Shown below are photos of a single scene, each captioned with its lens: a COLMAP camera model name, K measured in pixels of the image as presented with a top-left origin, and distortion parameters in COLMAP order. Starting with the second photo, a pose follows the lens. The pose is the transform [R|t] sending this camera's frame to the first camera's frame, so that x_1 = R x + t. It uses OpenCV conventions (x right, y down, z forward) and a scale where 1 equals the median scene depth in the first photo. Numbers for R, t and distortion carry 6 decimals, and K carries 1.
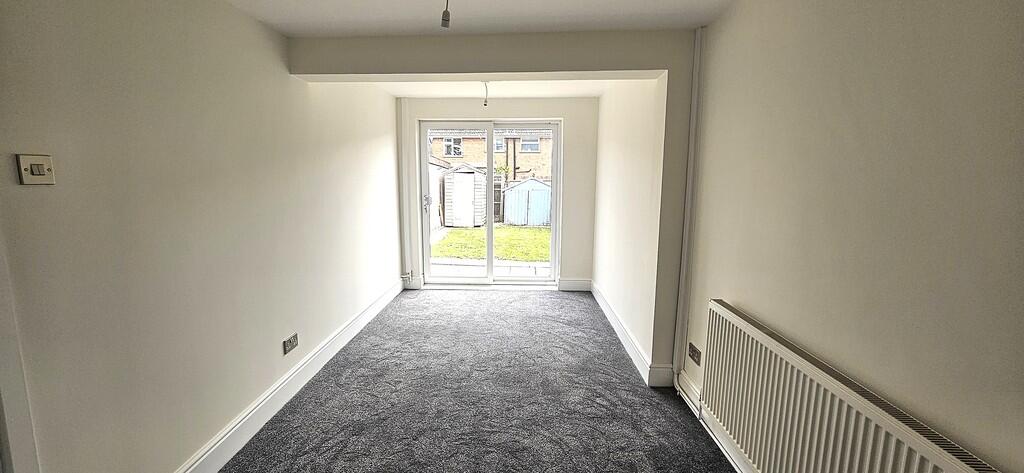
lens RADIAL K [[423.9, 0, 501.0], [0, 423.9, 237.5], [0, 0, 1]] dist [-0.001206, -0.000162]
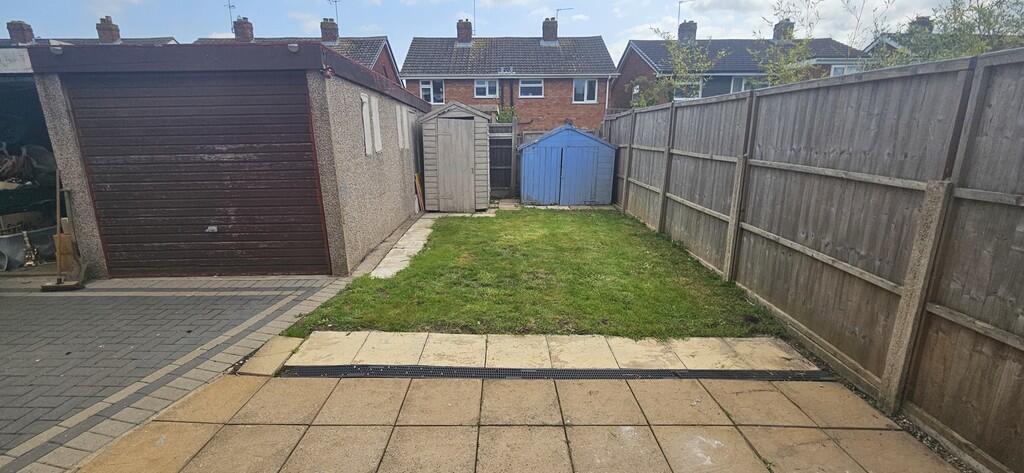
lens RADIAL K [[423.9, 0, 501.0], [0, 423.9, 237.5], [0, 0, 1]] dist [-0.001206, -0.000162]
pose [[0.998827, -0.025332, 0.041258, -0.028928], [0.021248, 0.995099, 0.096571, -0.025027], [-0.043502, -0.095581, 0.994471, 0.220105]]
